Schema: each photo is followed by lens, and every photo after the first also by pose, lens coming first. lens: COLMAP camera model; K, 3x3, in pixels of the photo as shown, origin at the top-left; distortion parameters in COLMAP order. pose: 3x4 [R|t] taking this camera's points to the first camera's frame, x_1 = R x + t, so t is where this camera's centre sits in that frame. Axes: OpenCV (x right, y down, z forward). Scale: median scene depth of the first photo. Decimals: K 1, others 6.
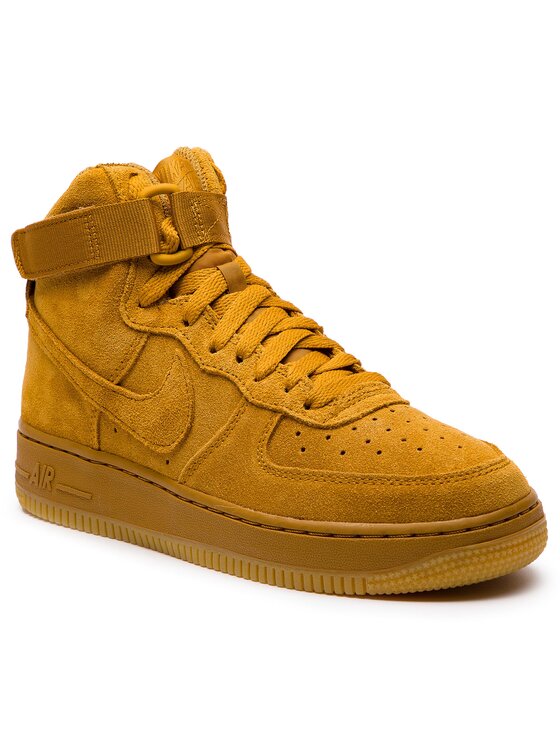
lens RADIAL K [[2364.7, 0, 280.0], [0, 2364.7, 373.0], [0, 0, 1]] dist [0.068741, -0.249288]
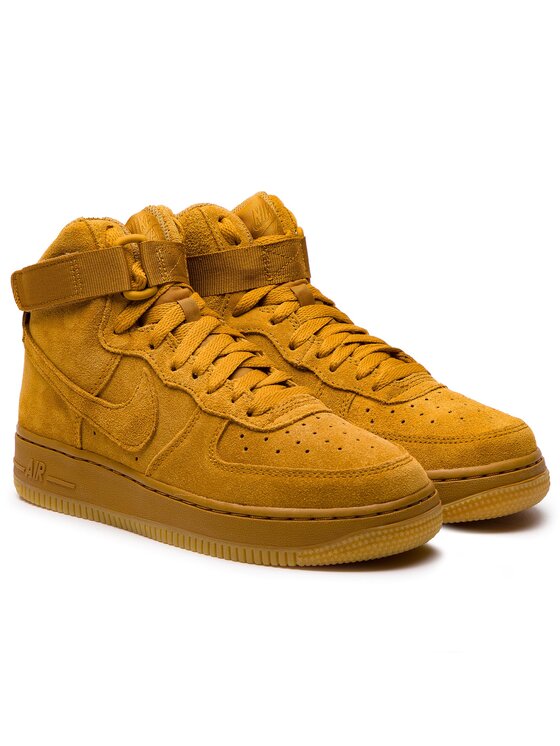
lens RADIAL K [[2364.7, 0, 280.0], [0, 2364.7, 373.0], [0, 0, 1]] dist [0.068741, -0.249288]
pose [[0.999858, 0.002623, 0.016643, 0.006858], [-0.002518, 0.999977, -0.006320, 0.000312], [-0.016659, 0.006277, 0.999842, -0.241182]]
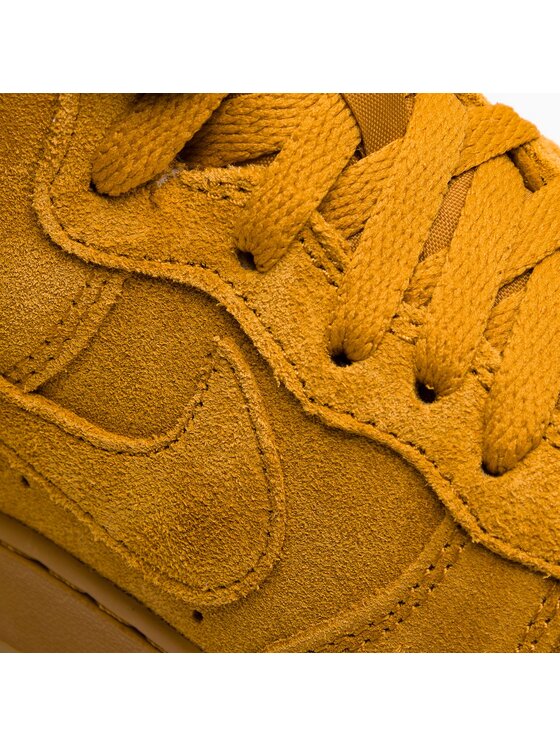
lens RADIAL K [[2364.7, 0, 280.0], [0, 2364.7, 373.0], [0, 0, 1]] dist [0.068741, -0.249288]
pose [[0.991676, -0.062500, 0.112572, -0.072919], [0.017444, 0.931443, 0.363469, -0.126112], [-0.127571, -0.358479, 0.924780, 0.682386]]
